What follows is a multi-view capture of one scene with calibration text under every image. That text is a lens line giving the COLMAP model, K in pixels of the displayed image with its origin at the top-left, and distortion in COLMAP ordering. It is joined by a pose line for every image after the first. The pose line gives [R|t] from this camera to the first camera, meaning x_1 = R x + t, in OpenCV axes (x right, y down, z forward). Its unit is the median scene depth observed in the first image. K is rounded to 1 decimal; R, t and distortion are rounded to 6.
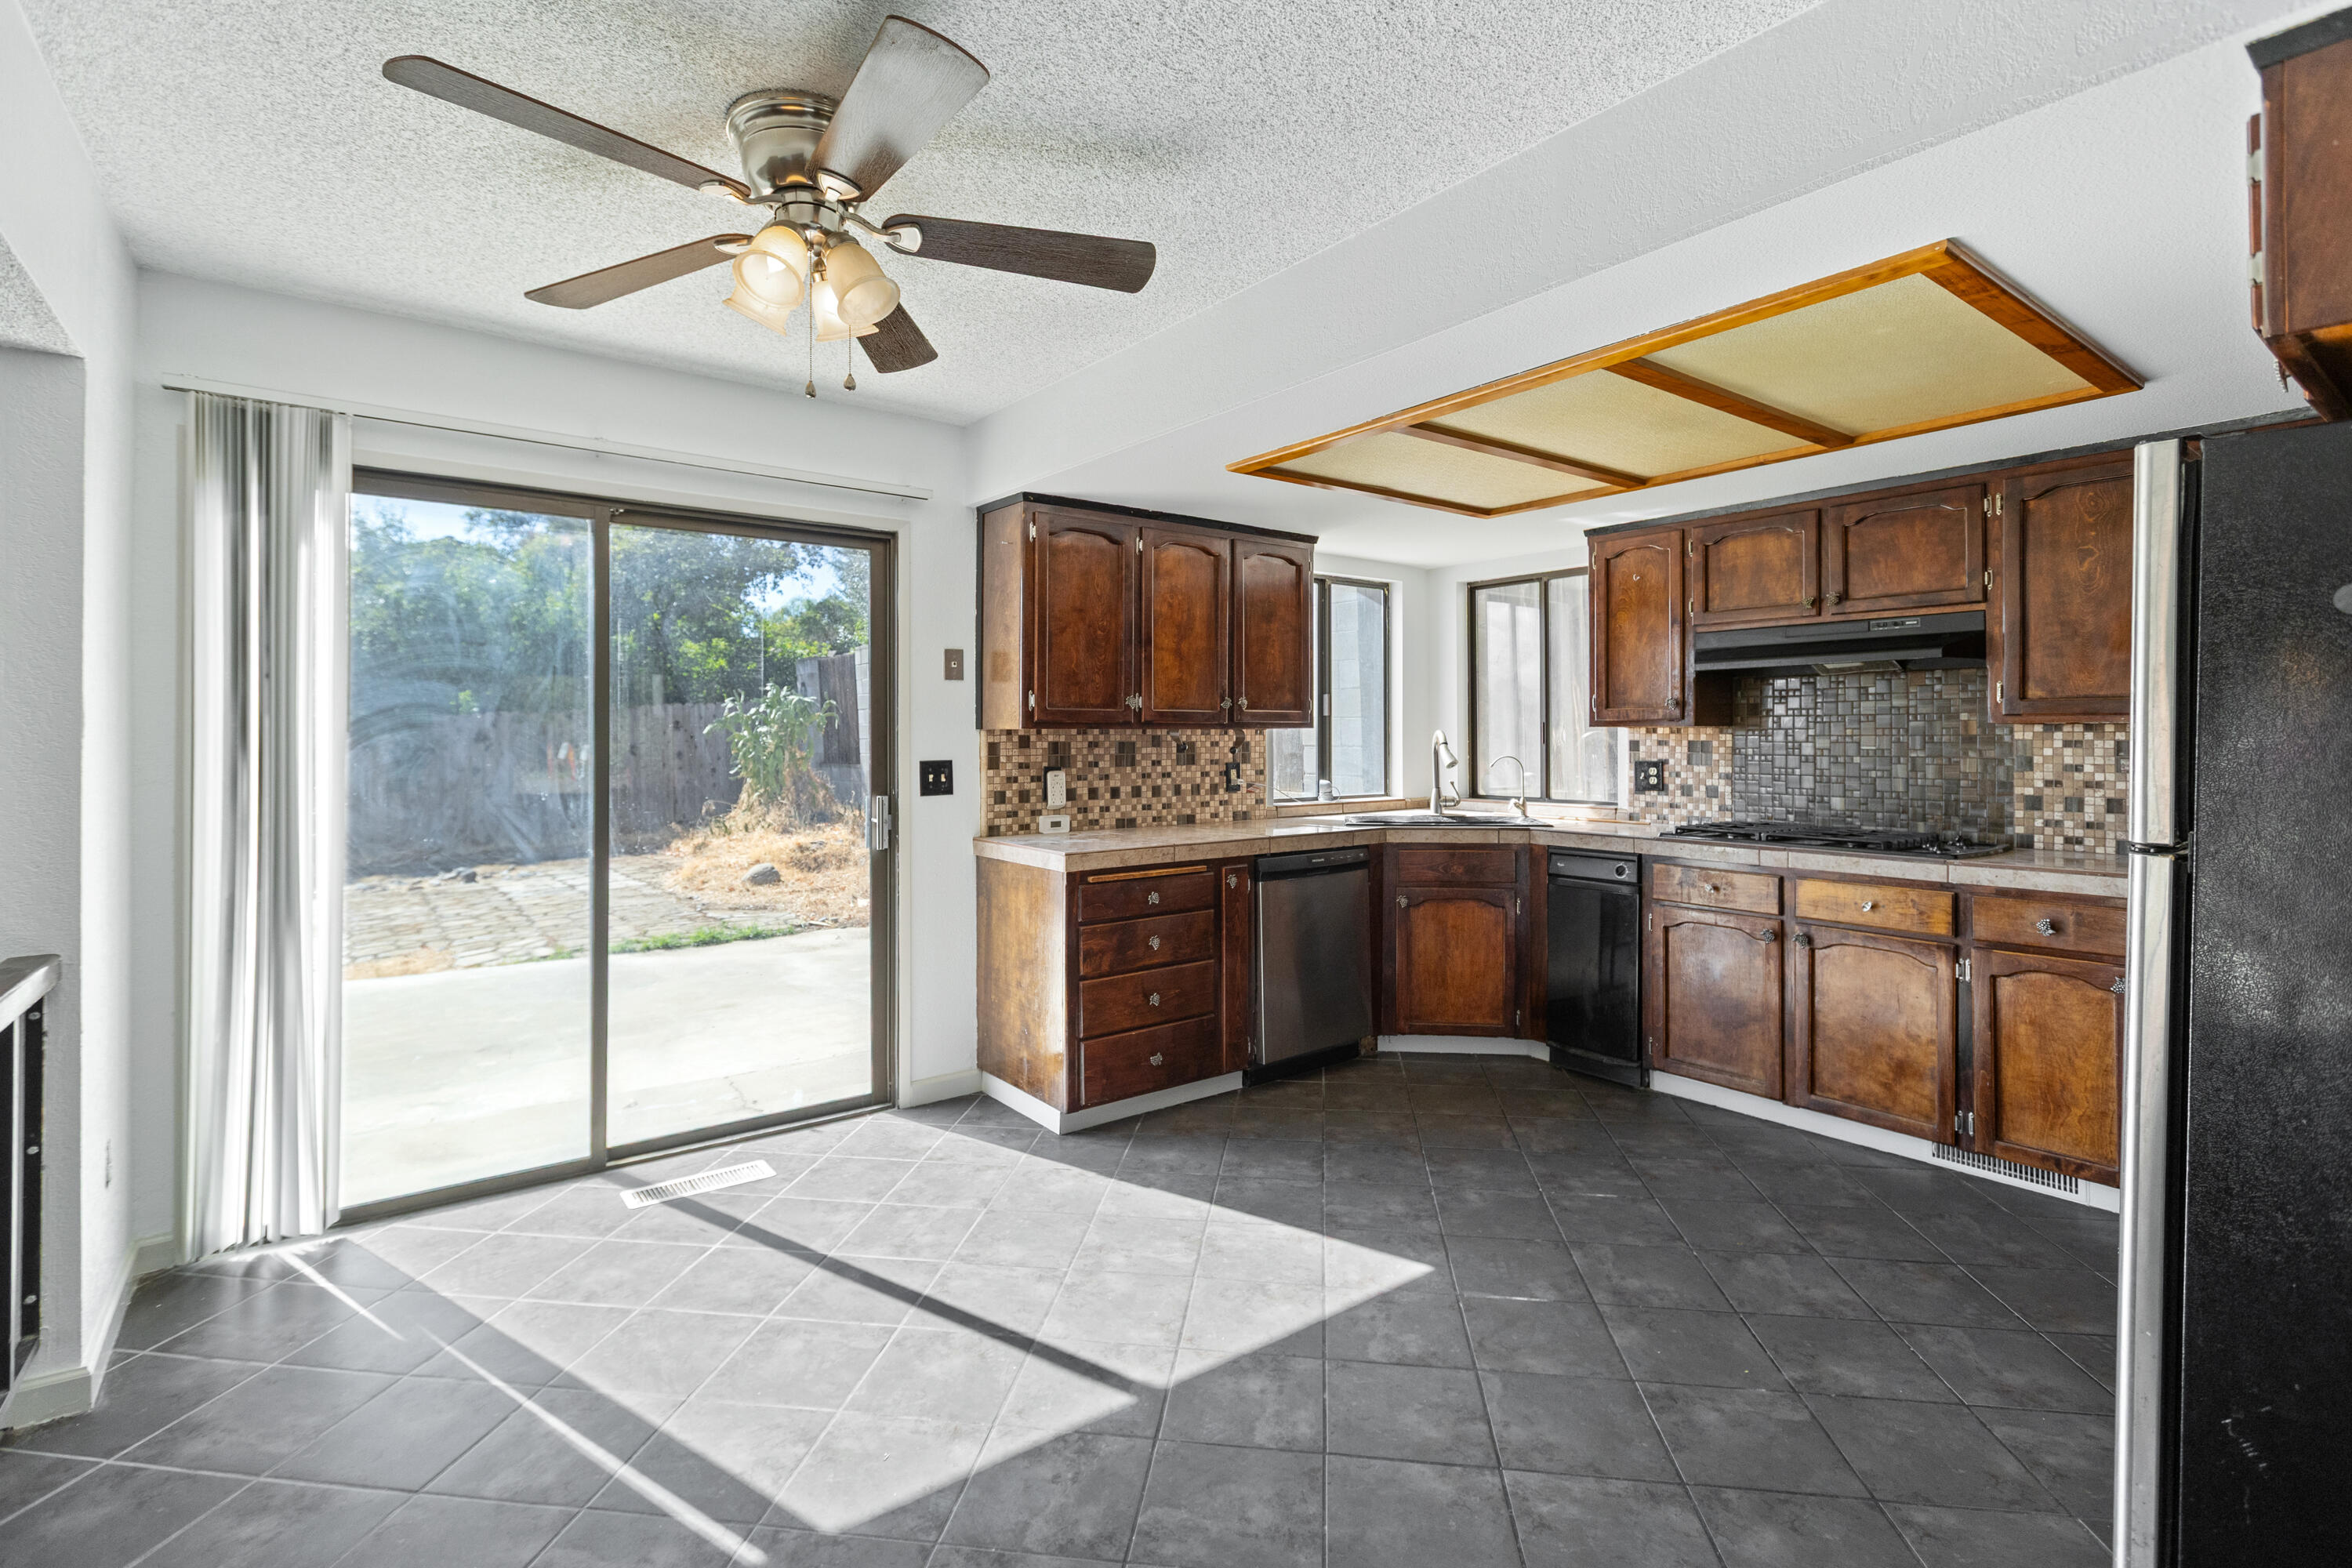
lens RADIAL K [[1084.9, 0, 1176.2], [0, 1084.9, 727.3], [0, 0, 1]] dist [-0.002498, -0.000295]
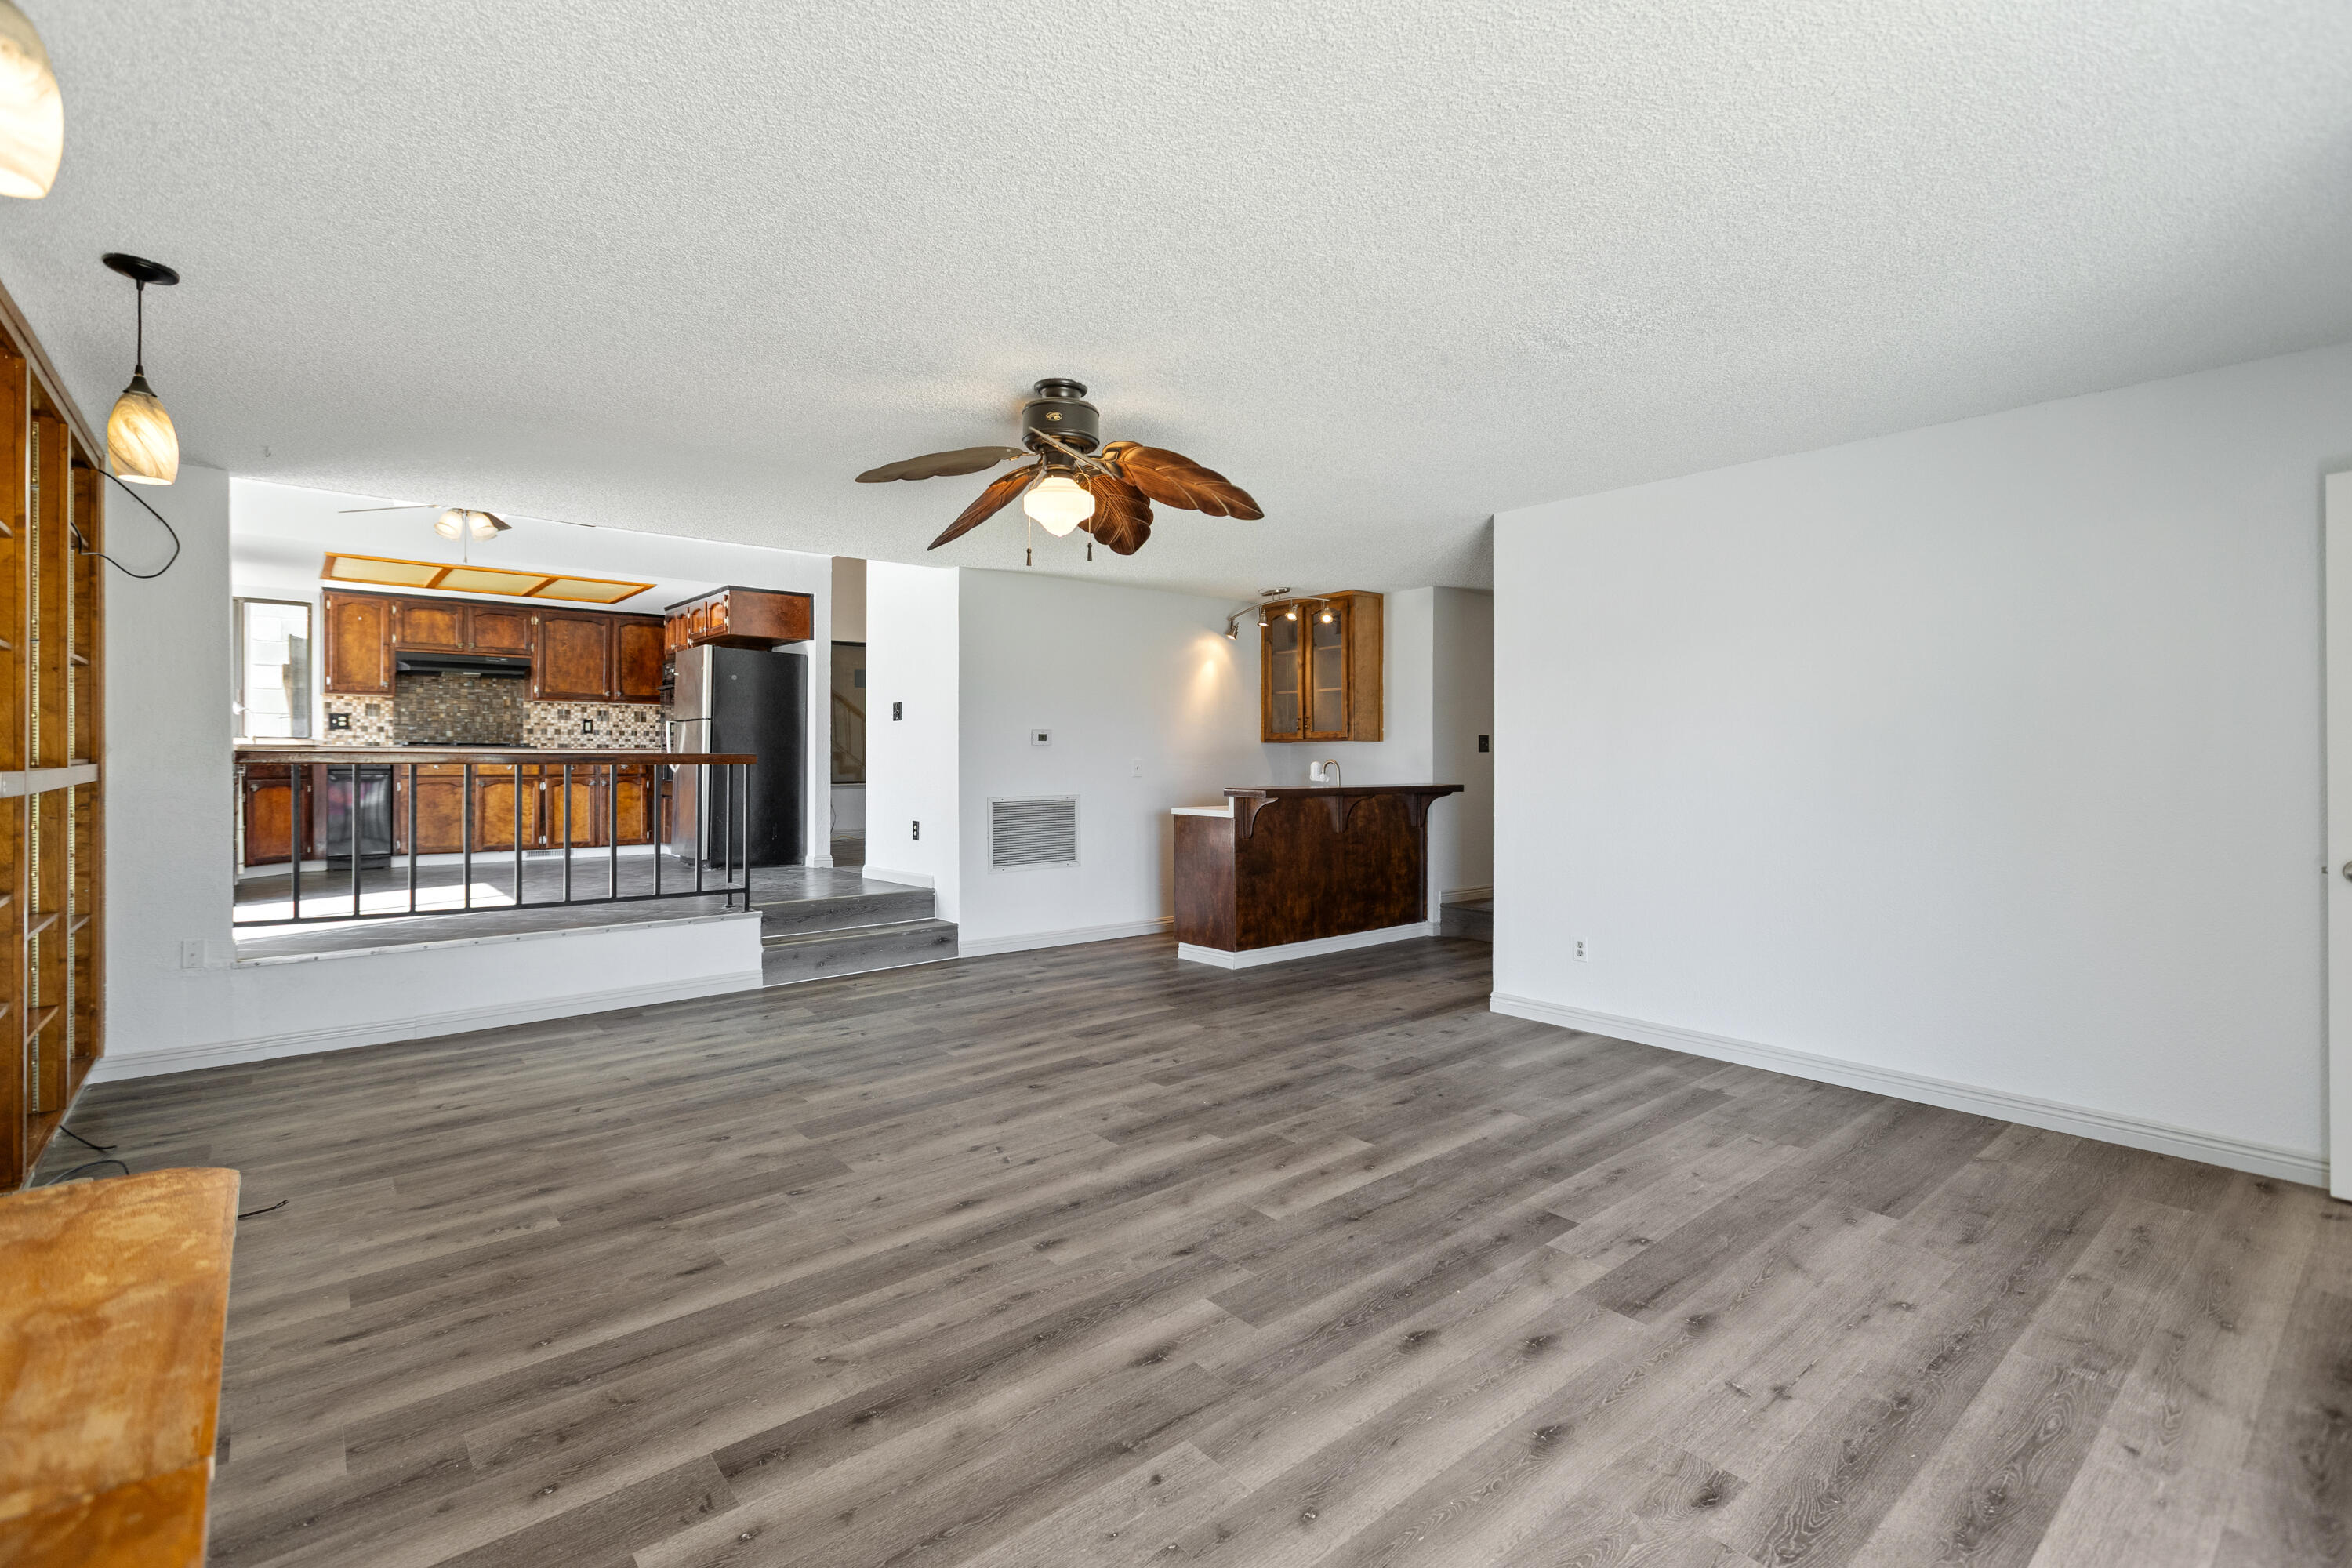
lens RADIAL K [[1069.4, 0, 1187.4], [0, 1069.4, 761.1], [0, 0, 1]] dist [0.004283, -0.000381]
pose [[-0.056460, -0.001411, 0.998404, -1.810000], [-0.013310, 0.999911, 0.000660, 0.111754], [-0.998316, -0.013252, -0.056474, -0.441909]]
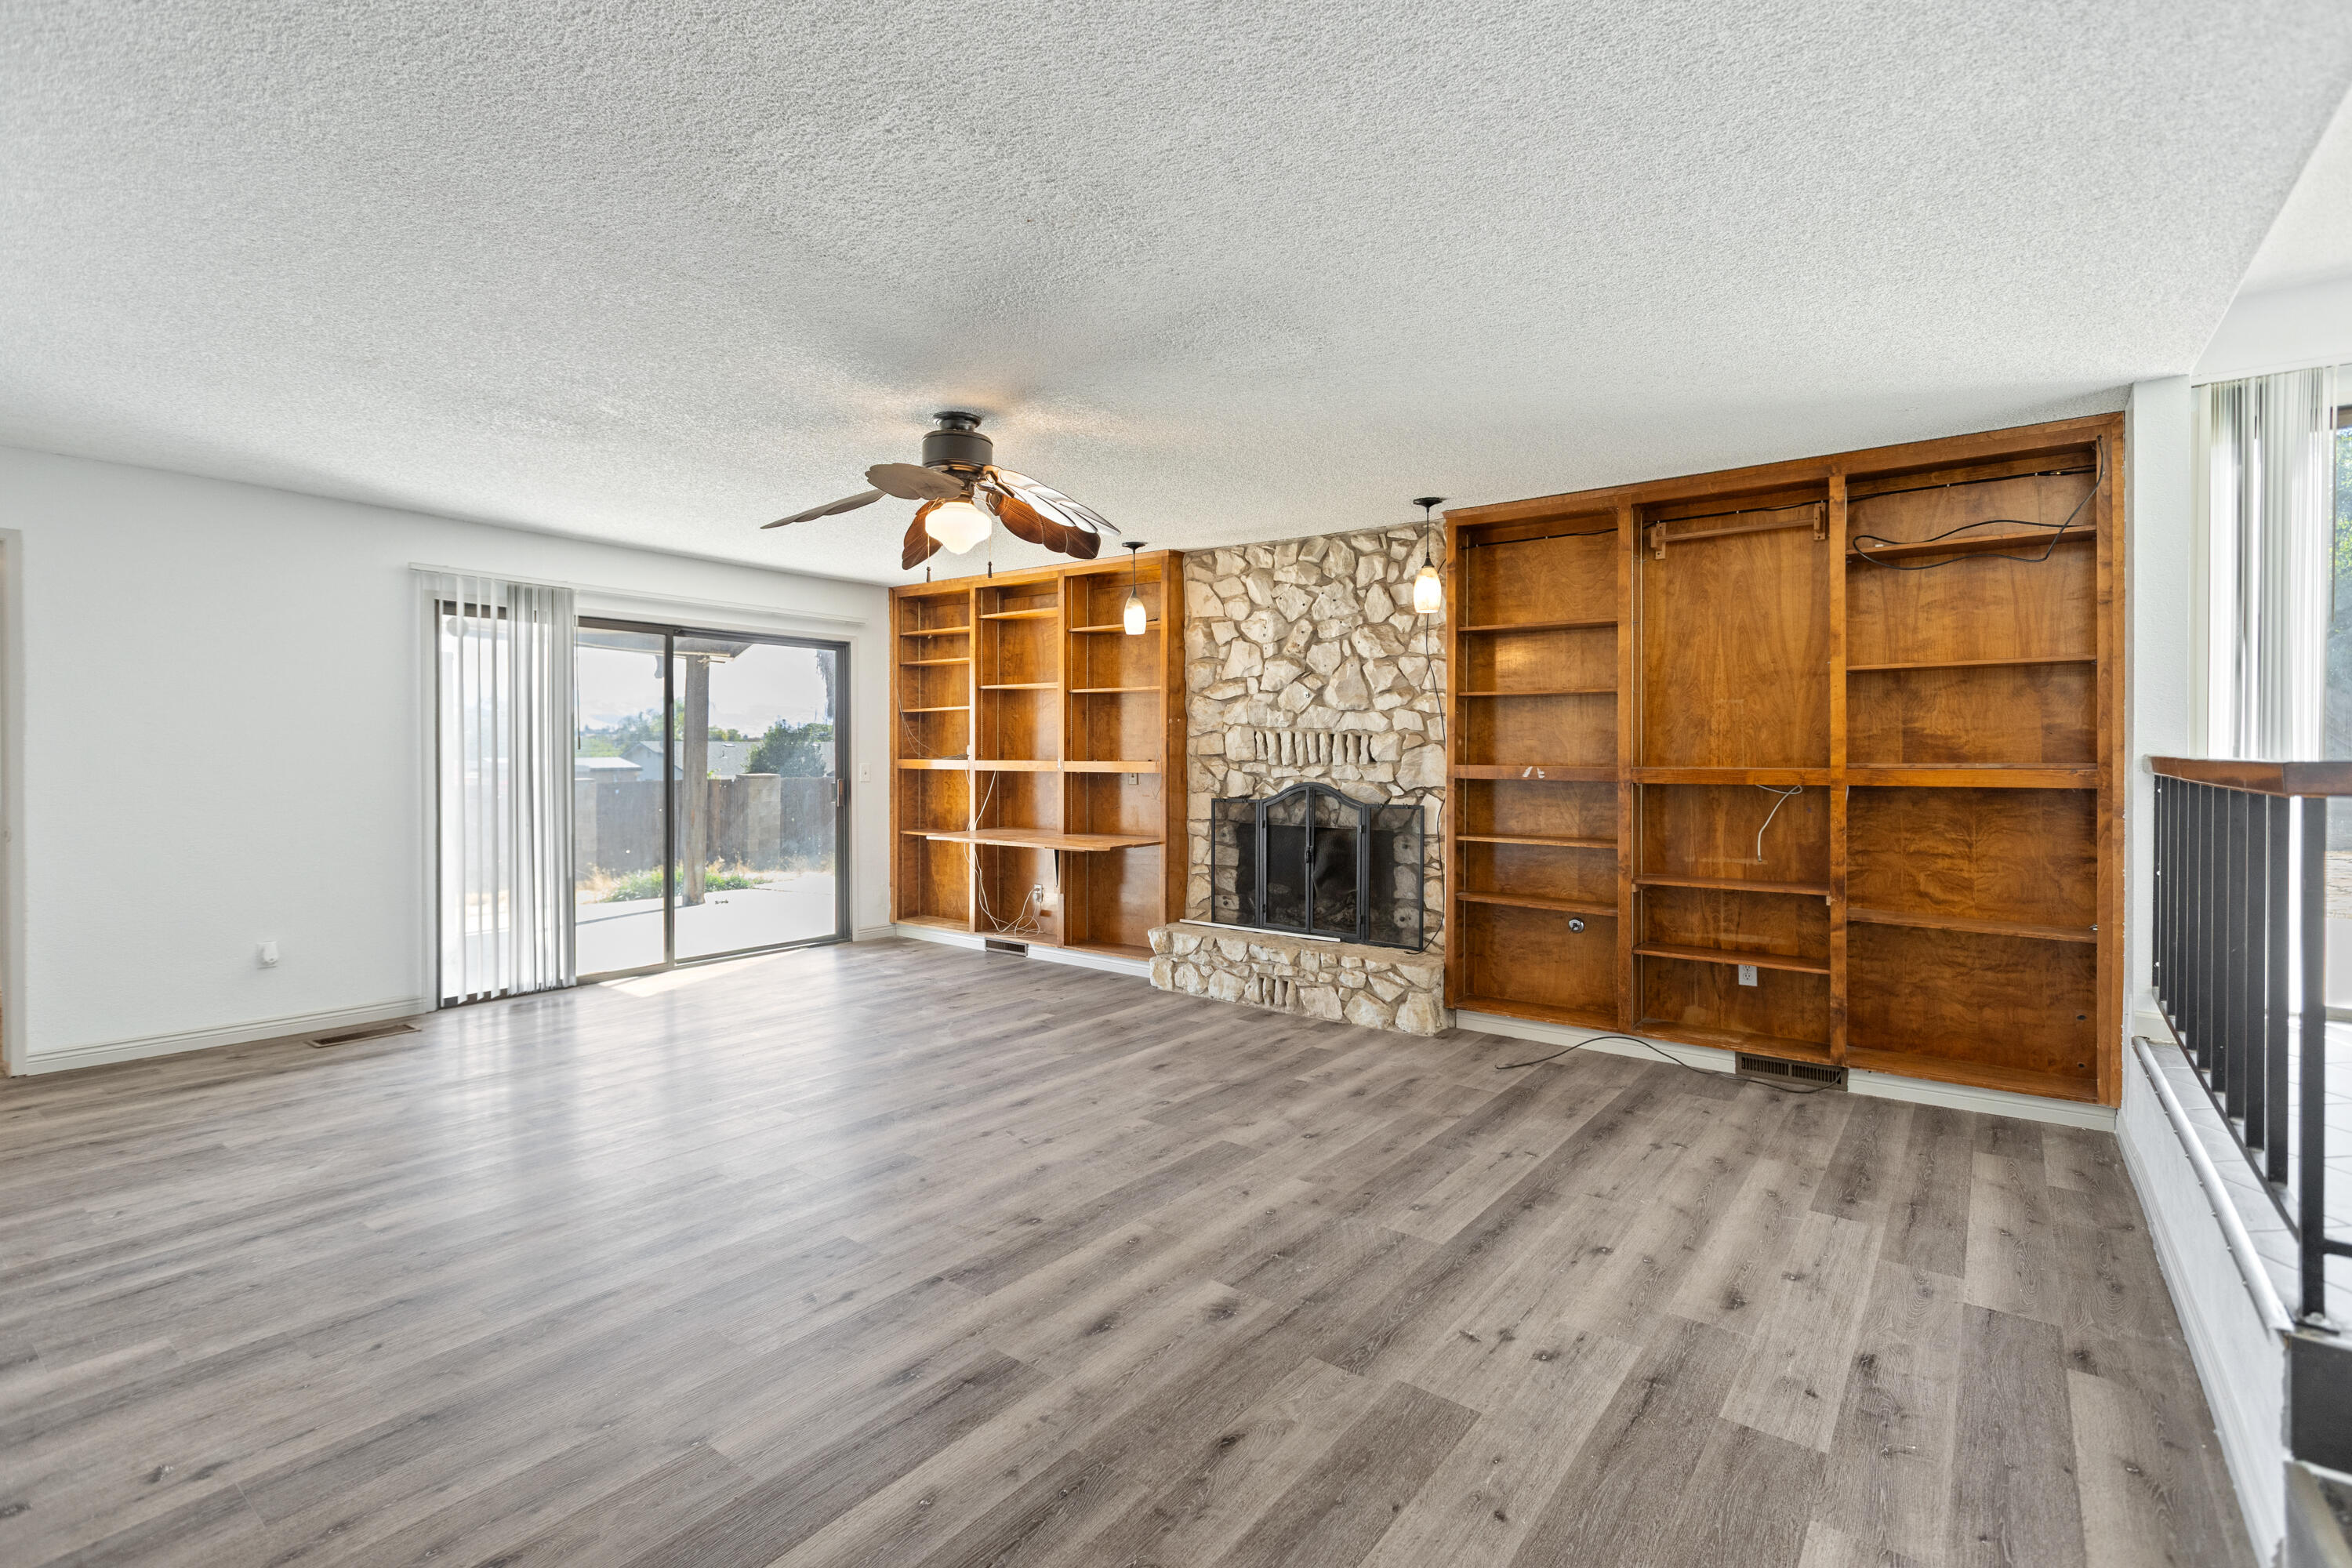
lens RADIAL K [[1077.7, 0, 1184.6], [0, 1077.7, 758.5], [0, 0, 1]] dist [0.000342, 0.000097]
pose [[0.275111, 0.009297, -0.961368, 0.052424], [0.007875, 0.999898, 0.011923, 0.101514], [0.961380, -0.010851, 0.275010, -0.457603]]
